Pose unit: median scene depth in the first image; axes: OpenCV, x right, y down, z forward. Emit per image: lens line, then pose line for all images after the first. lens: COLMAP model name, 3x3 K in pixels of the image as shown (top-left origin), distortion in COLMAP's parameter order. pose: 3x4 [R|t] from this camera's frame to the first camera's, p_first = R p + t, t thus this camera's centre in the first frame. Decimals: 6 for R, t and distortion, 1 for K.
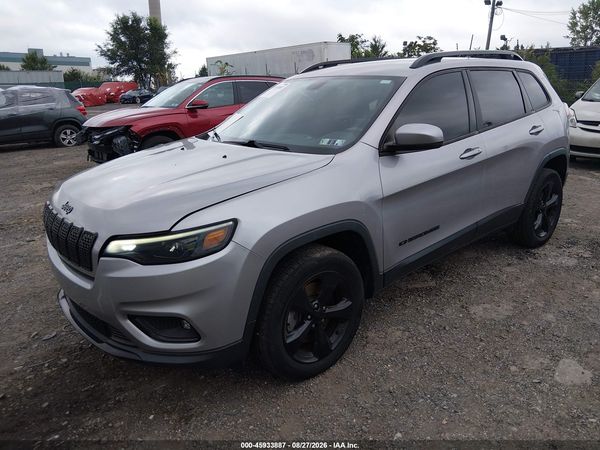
lens RADIAL K [[462.4, 0, 298.5], [0, 462.4, 222.8], [0, 0, 1]] dist [0.036367, -0.074513]
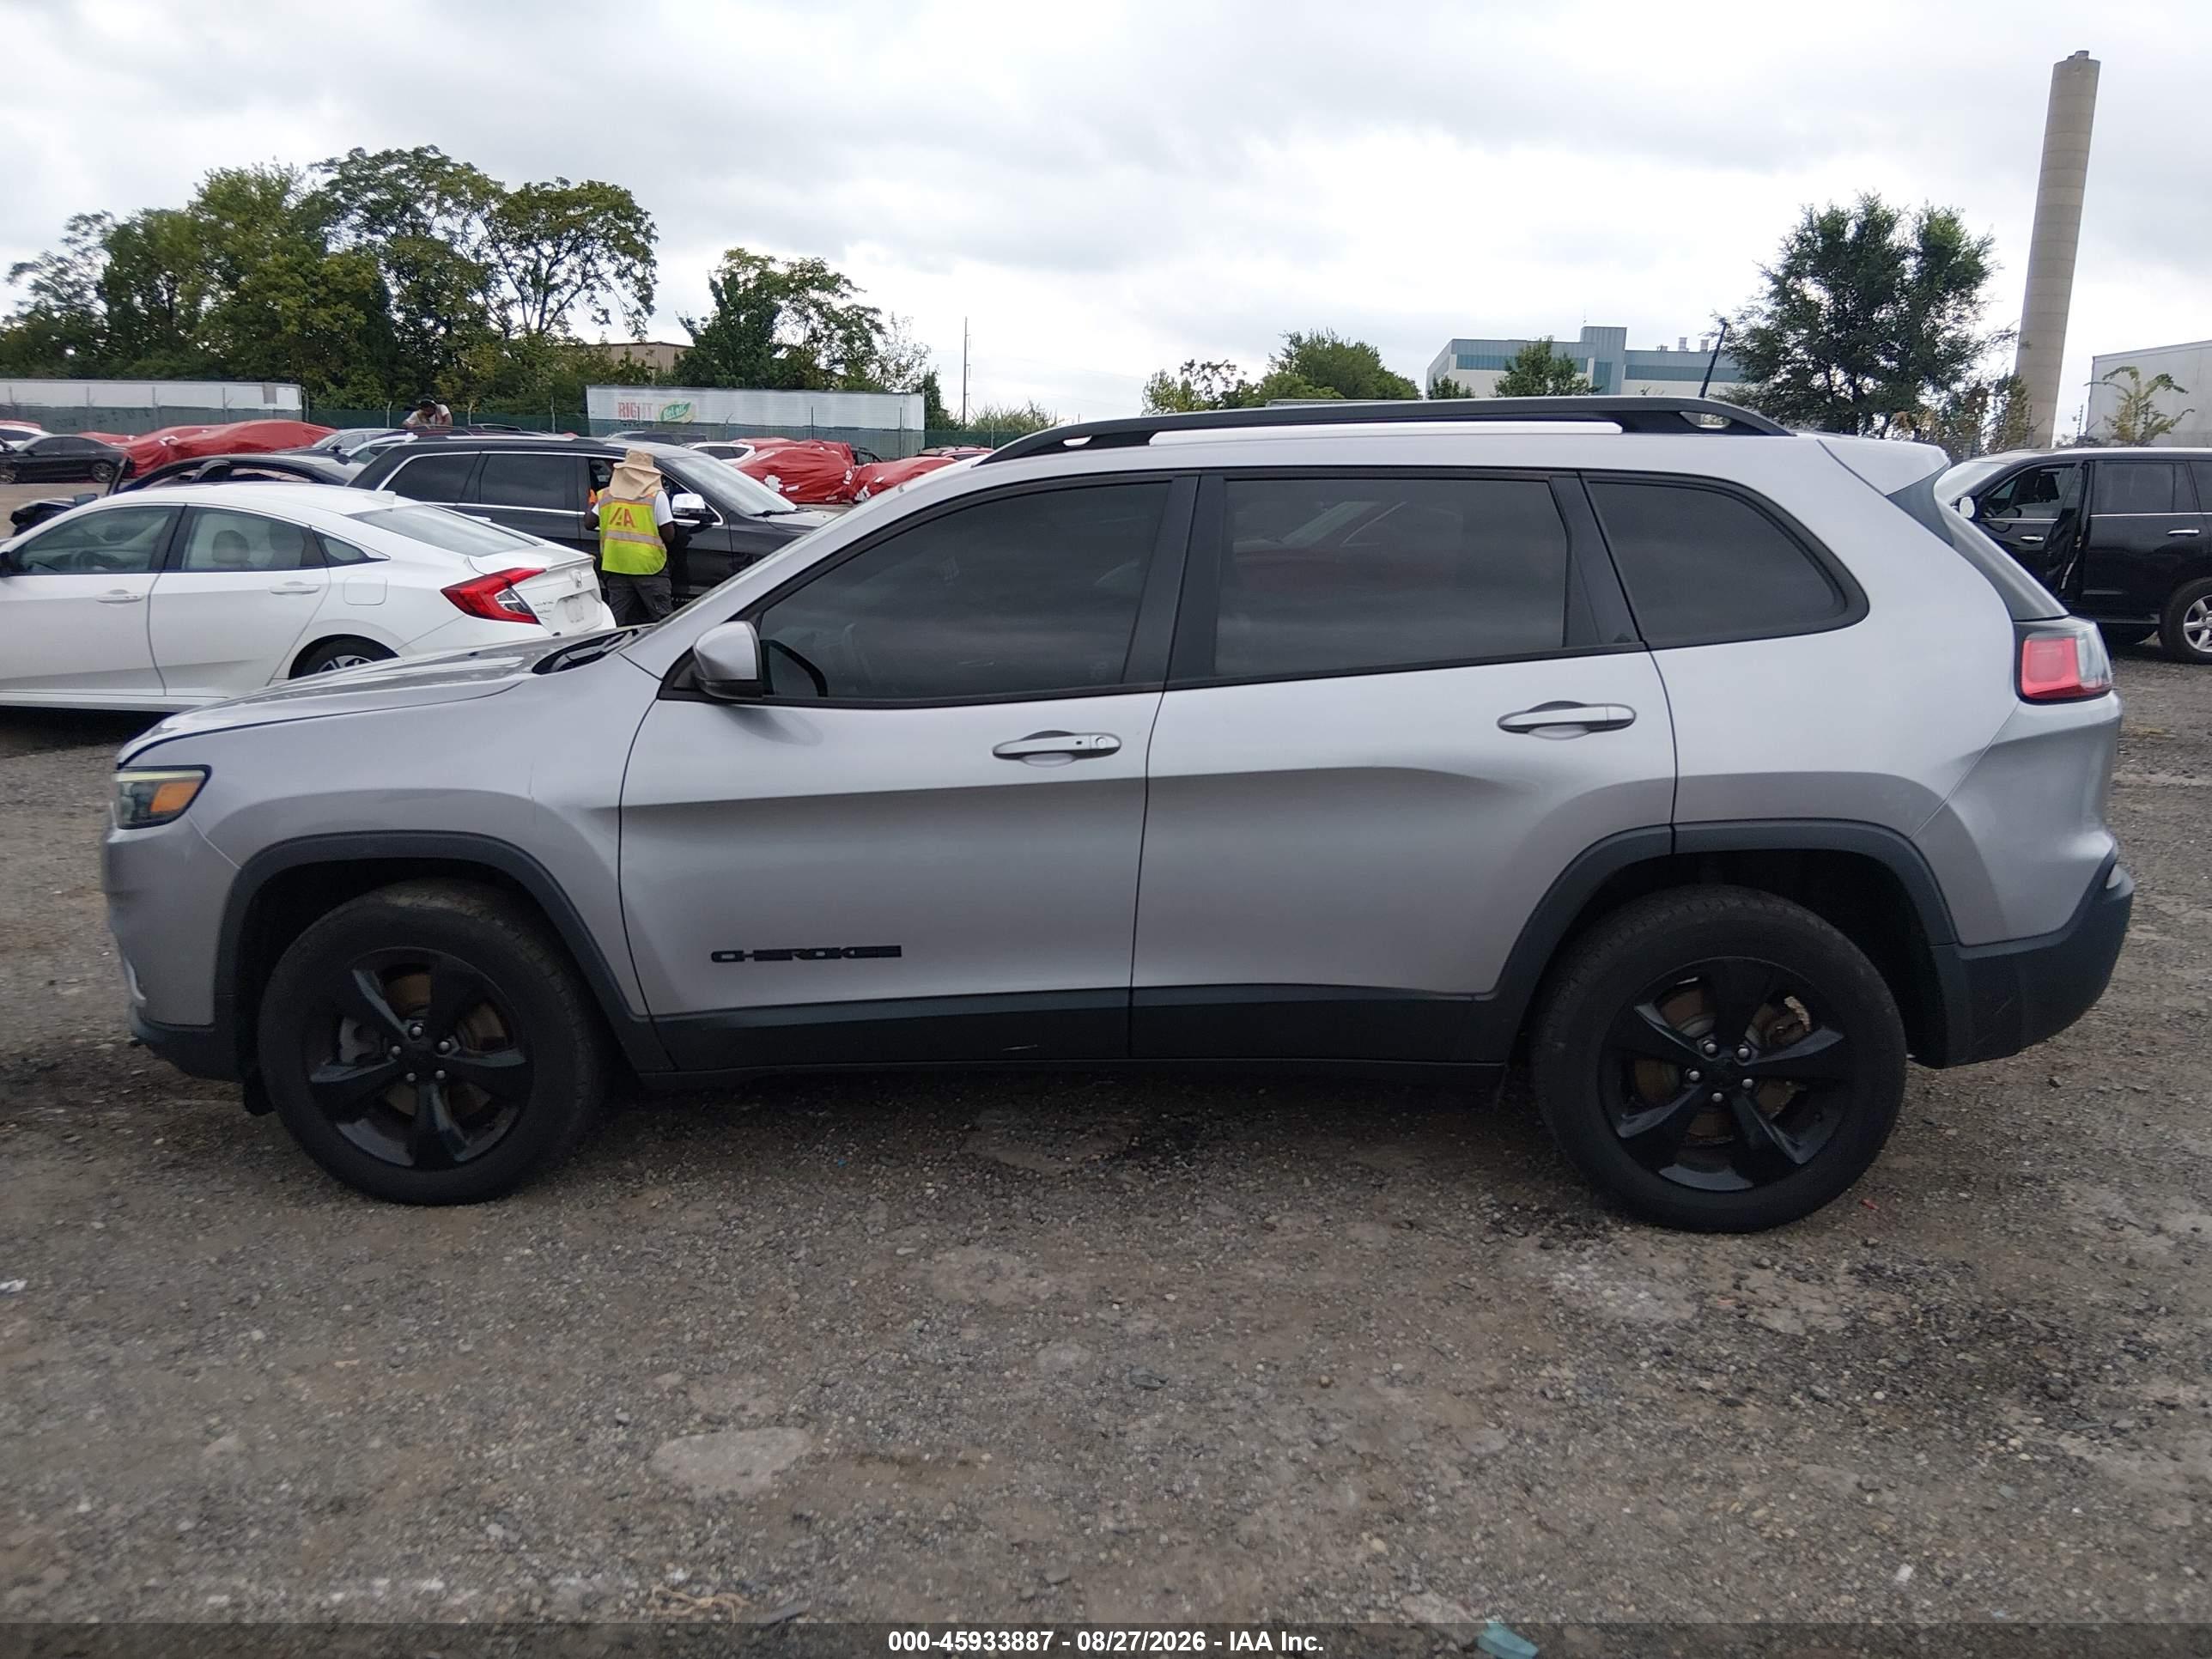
lens RADIAL K [[1704.7, 0, 1159.9], [0, 1704.7, 821.2], [0, 0, 1]] dist [0.036367, -0.074513]
pose [[0.711475, 0.173432, -0.680973, 0.987898], [-0.222424, 0.974821, 0.015884, -0.111418], [0.666581, 0.140164, 0.732136, 0.198957]]
